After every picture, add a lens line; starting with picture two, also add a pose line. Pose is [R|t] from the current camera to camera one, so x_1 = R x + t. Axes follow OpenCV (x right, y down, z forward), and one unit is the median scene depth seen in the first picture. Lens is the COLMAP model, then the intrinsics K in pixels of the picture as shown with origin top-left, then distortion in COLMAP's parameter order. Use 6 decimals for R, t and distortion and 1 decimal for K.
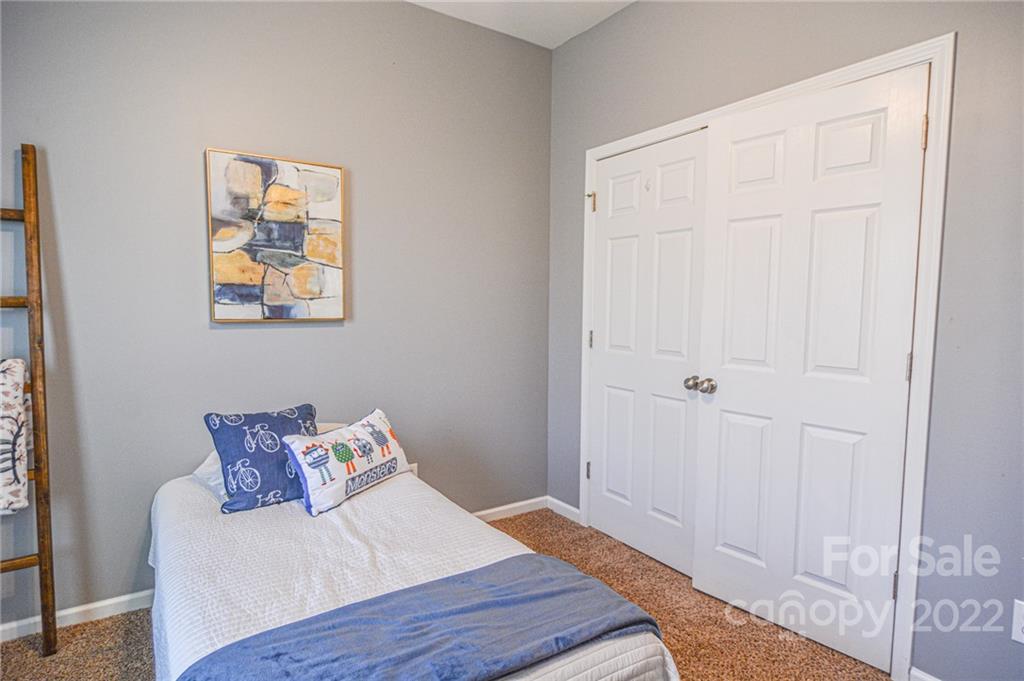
lens RADIAL K [[547.7, 0, 508.4], [0, 547.7, 340.8], [0, 0, 1]] dist [0.006907, -0.006567]
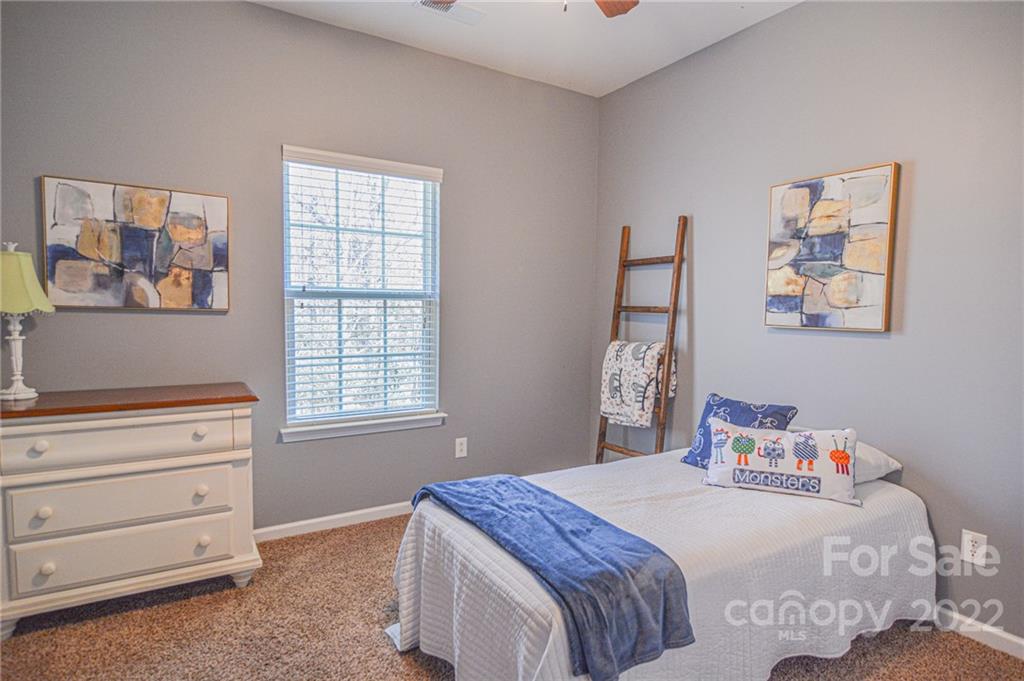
lens RADIAL K [[547.7, 0, 508.8], [0, 547.7, 339.5], [0, 0, 1]] dist [0.006907, -0.006567]
pose [[-0.023689, 0.055896, -0.998156, 0.675660], [-0.079820, 0.995143, 0.057621, -0.030070], [0.996528, 0.081037, -0.019112, 0.442220]]
